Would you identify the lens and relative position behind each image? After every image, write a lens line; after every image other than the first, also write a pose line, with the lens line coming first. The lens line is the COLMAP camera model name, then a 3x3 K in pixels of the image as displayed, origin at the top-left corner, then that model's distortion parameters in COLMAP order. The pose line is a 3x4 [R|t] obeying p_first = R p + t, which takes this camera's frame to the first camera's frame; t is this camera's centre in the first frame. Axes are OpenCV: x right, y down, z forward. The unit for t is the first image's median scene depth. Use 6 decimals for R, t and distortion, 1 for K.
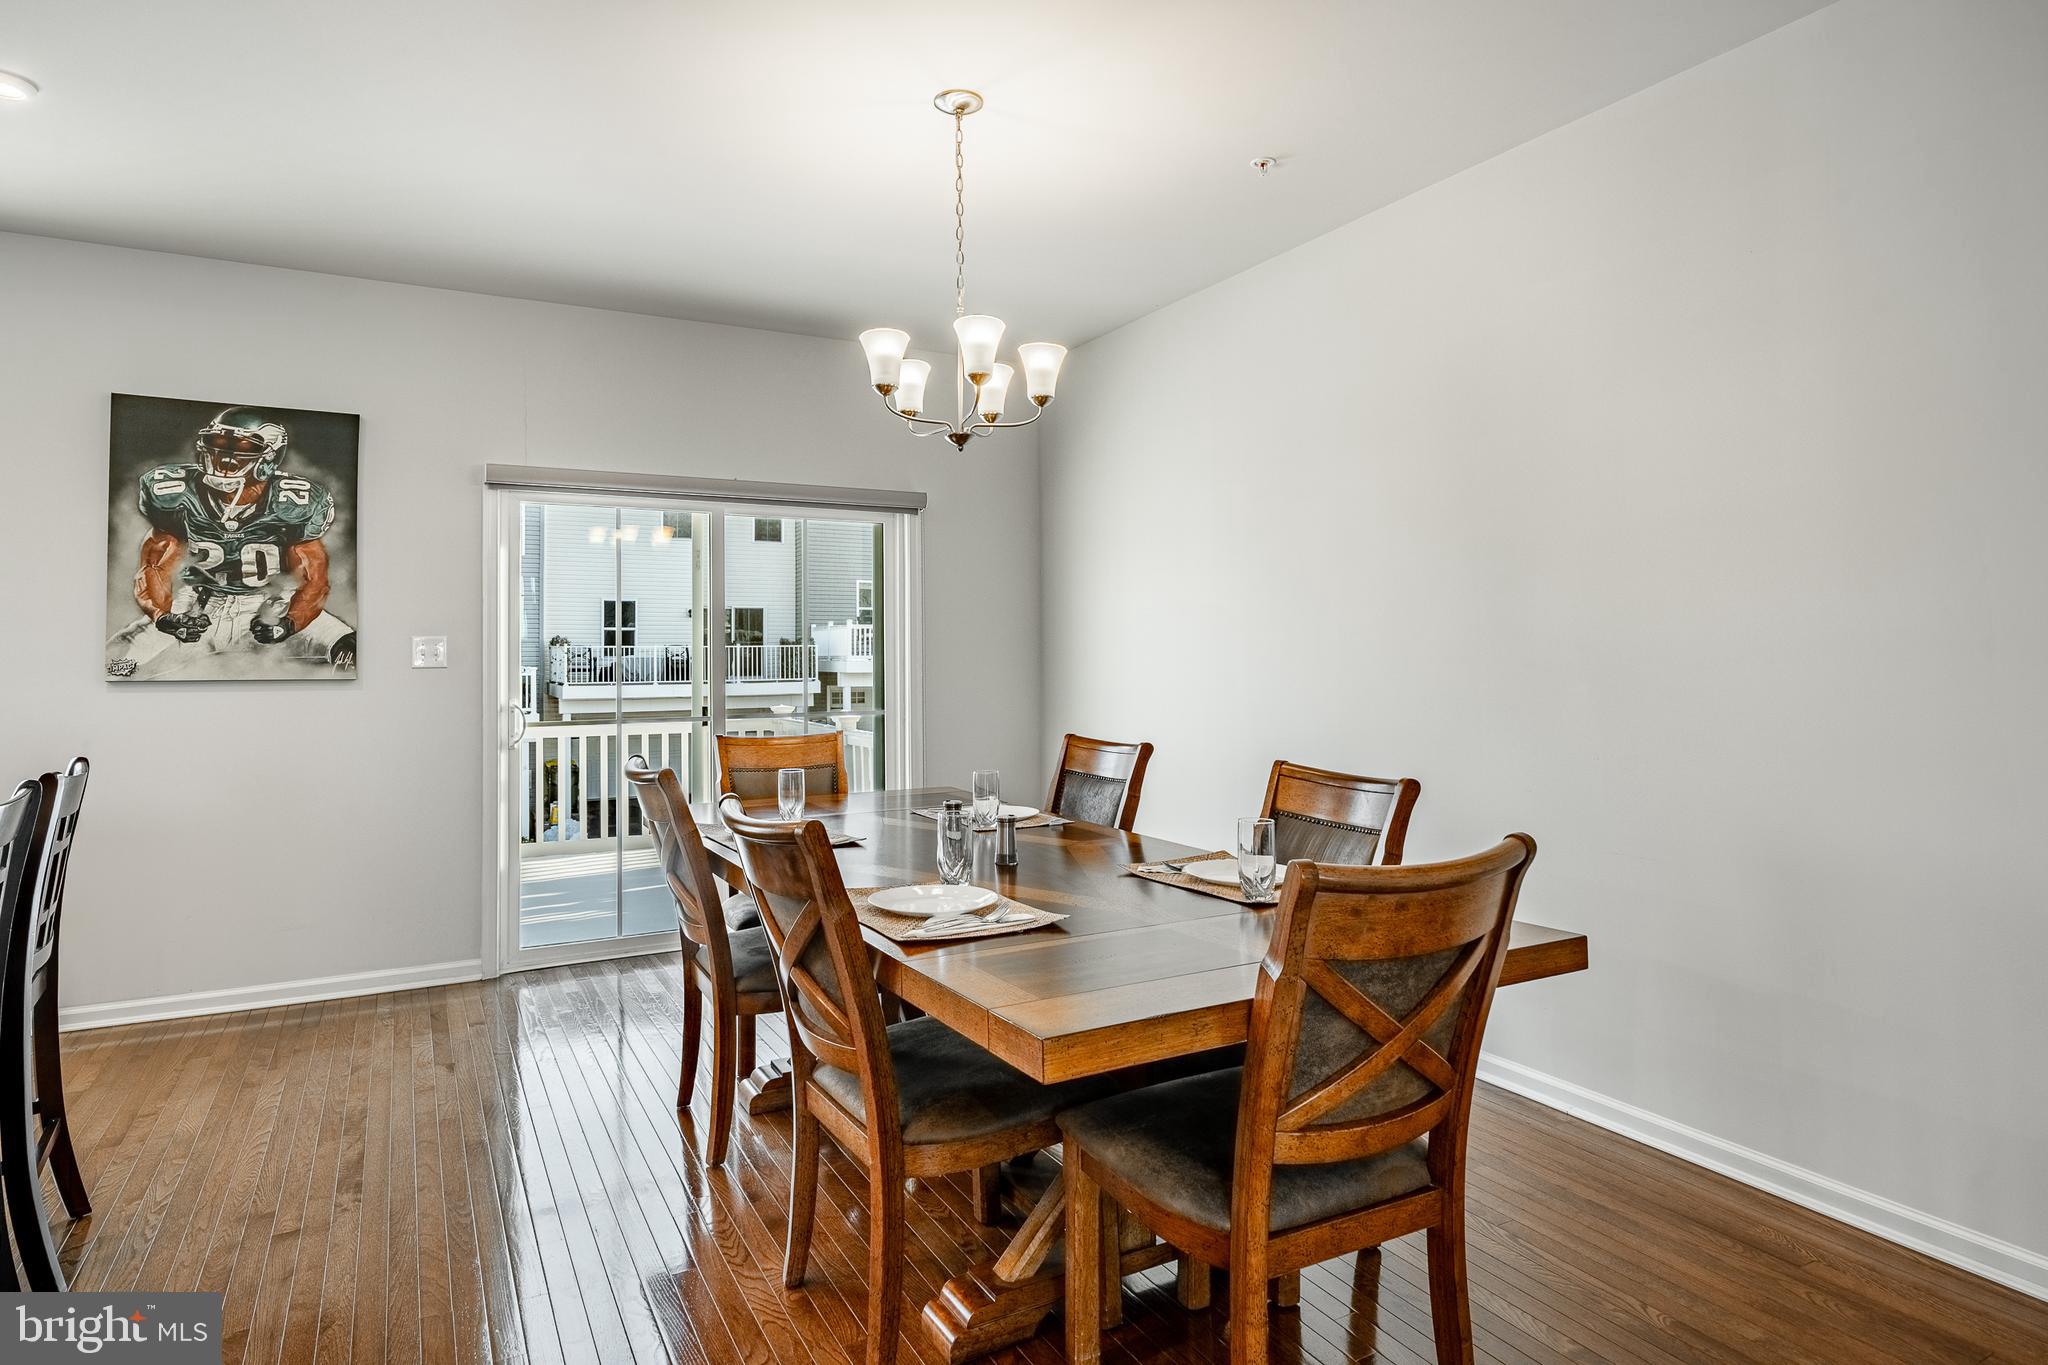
lens RADIAL K [[1151.2, 0, 1014.2], [0, 1151.2, 623.0], [0, 0, 1]] dist [-0.000838, -0.000635]
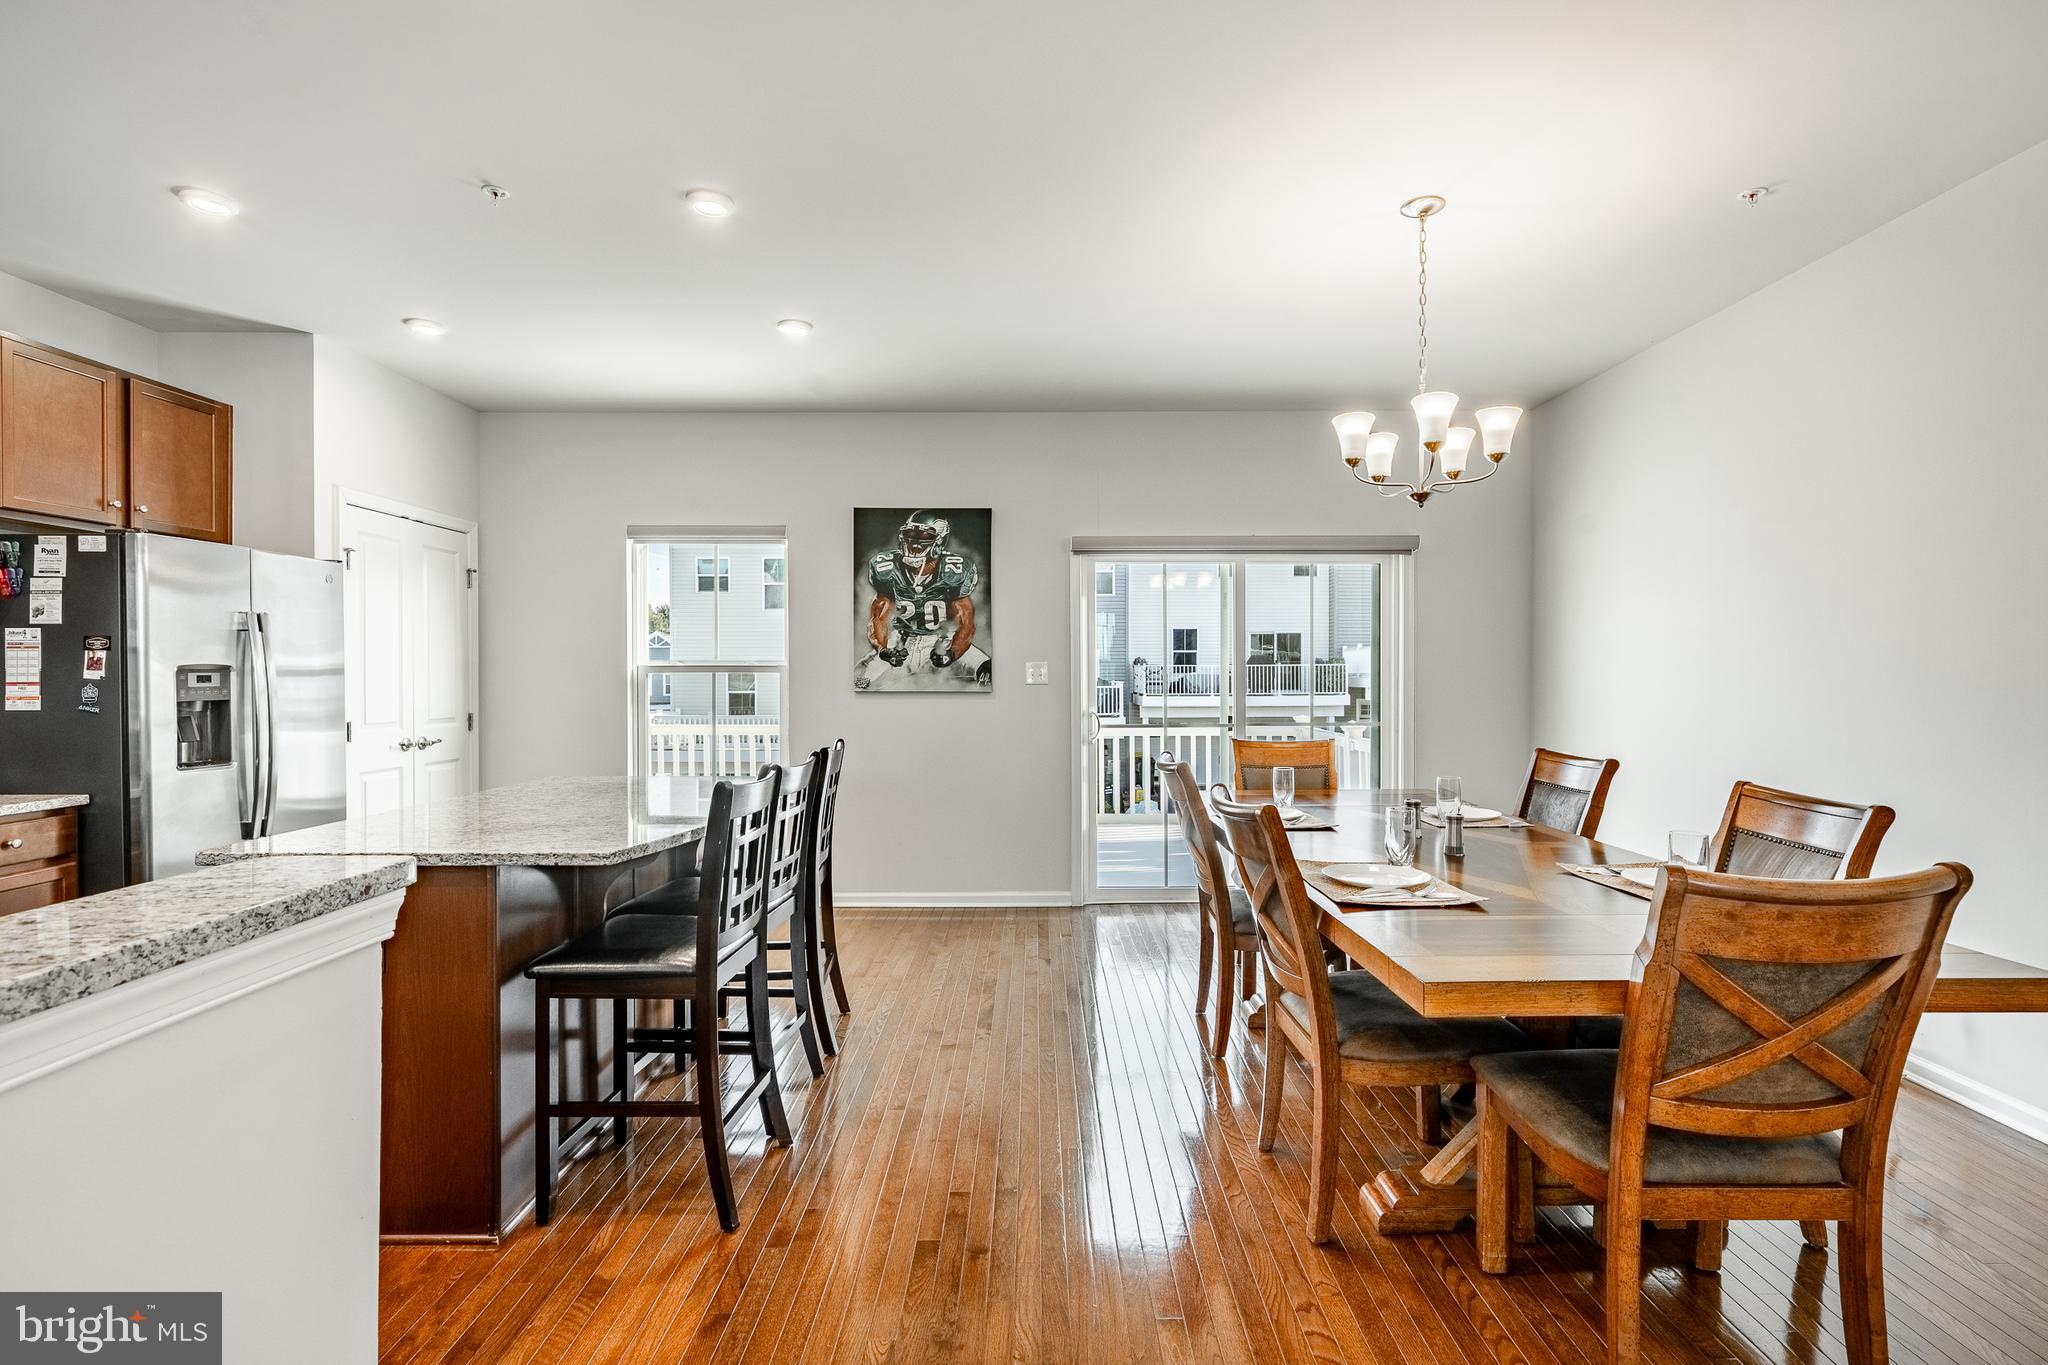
lens RADIAL K [[971.7, 0, 1035.1], [0, 971.7, 683.0], [0, 0, 1]] dist [-0.001498, 0.000209]
pose [[0.882226, 0.007280, -0.470770, 0.069397], [0.011687, 0.999234, 0.037353, -0.009408], [0.470681, -0.038455, 0.881465, -0.071550]]
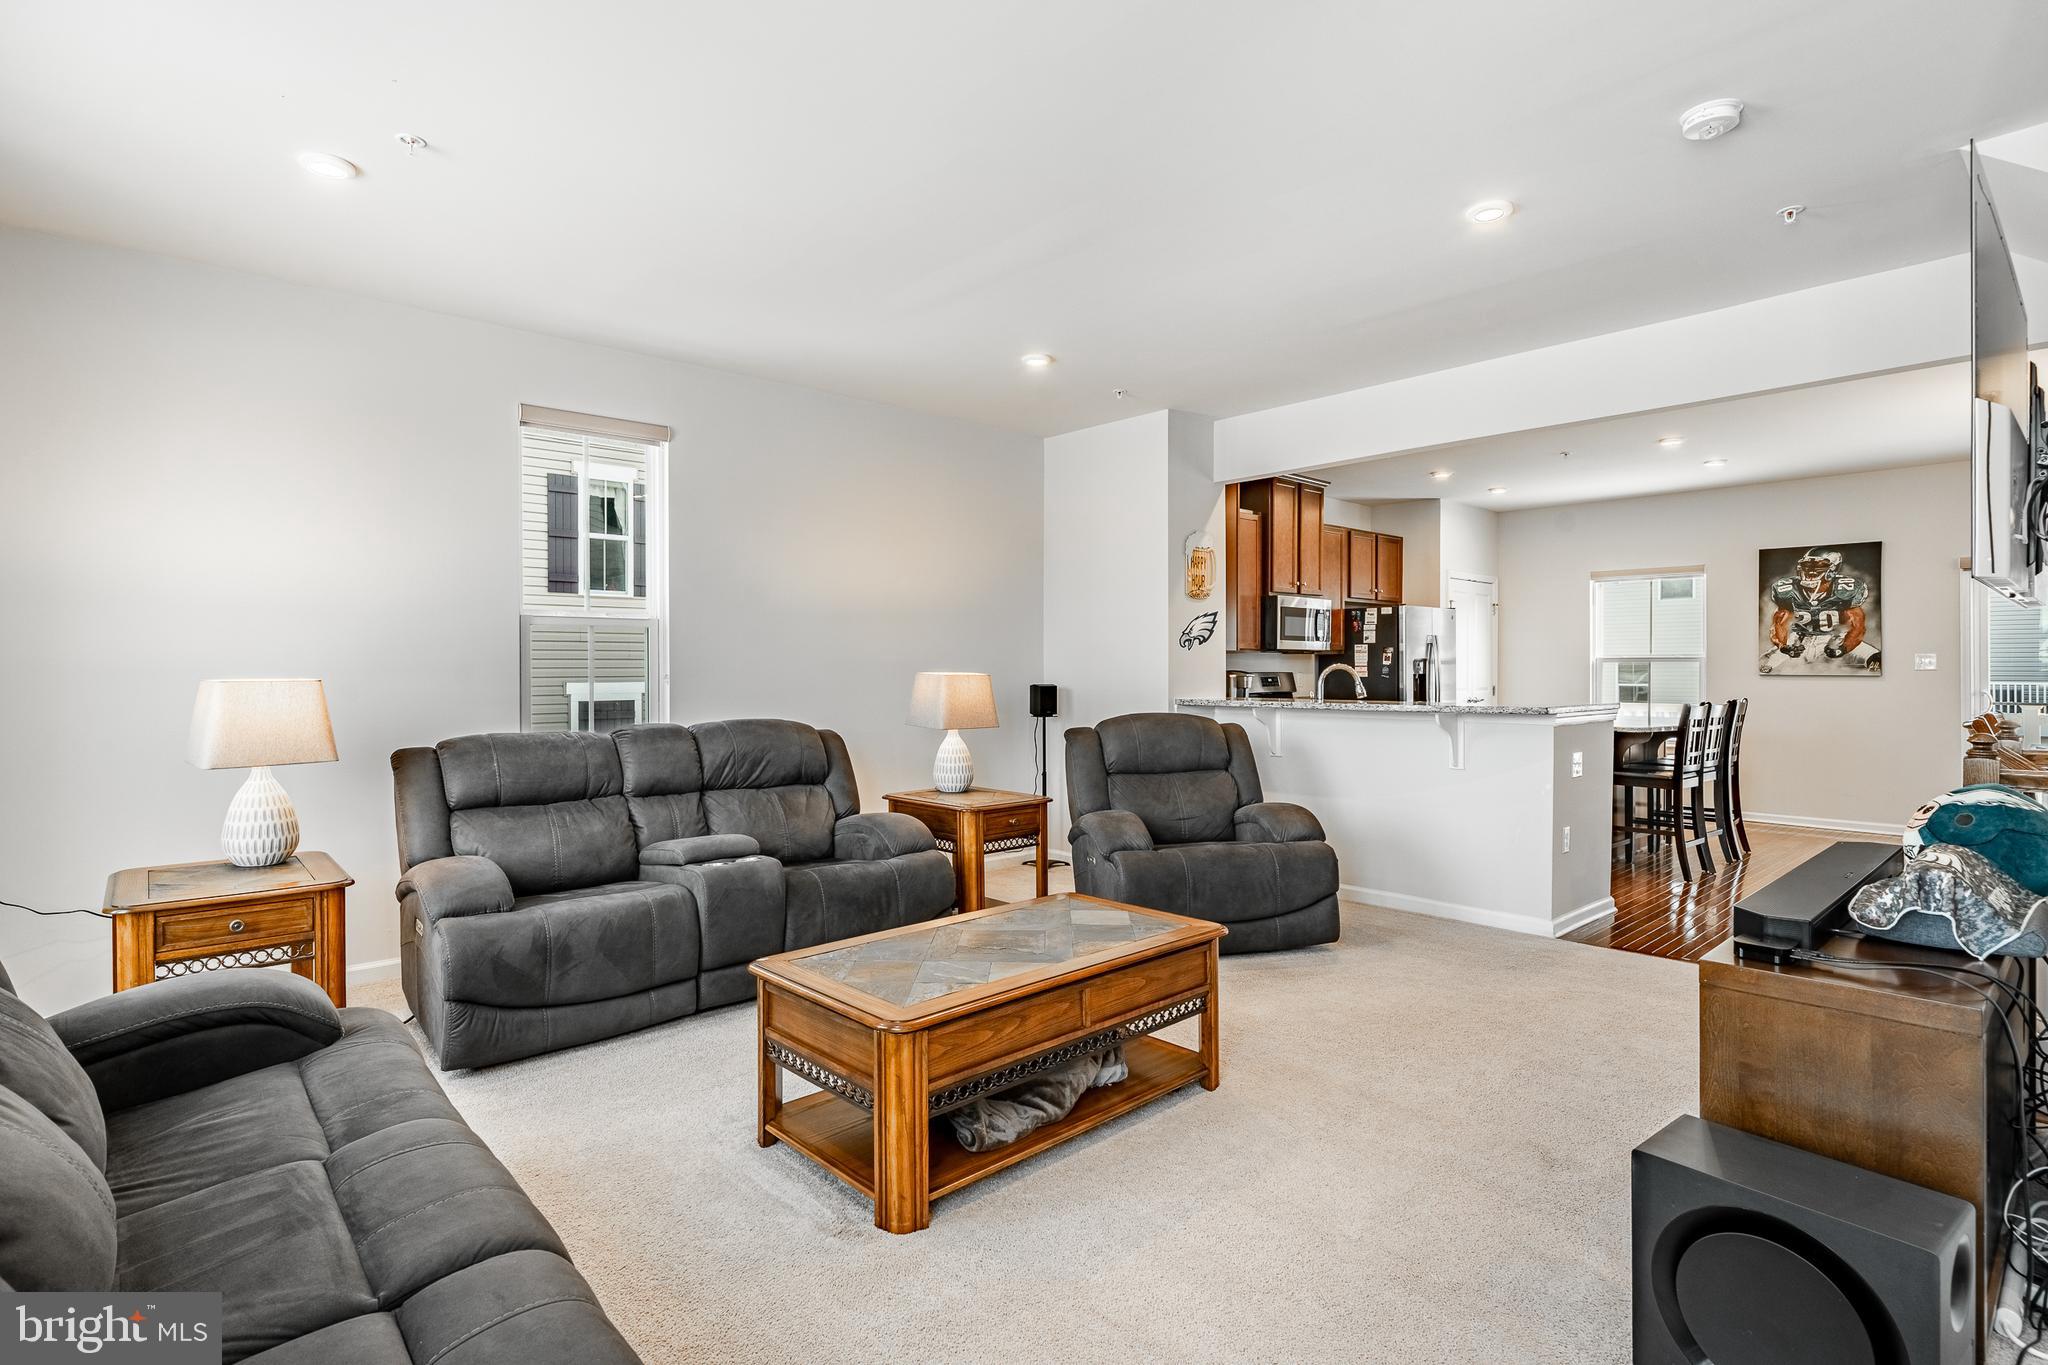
lens RADIAL K [[1006.8, 0, 1022.5], [0, 1006.8, 666.0], [0, 0, 1]] dist [-0.000387, 0.000428]
pose [[0.248528, 0.002708, -0.968621, 0.943510], [0.027515, 0.999573, 0.009854, -0.032755], [0.968234, -0.029101, 0.248347, -1.100254]]
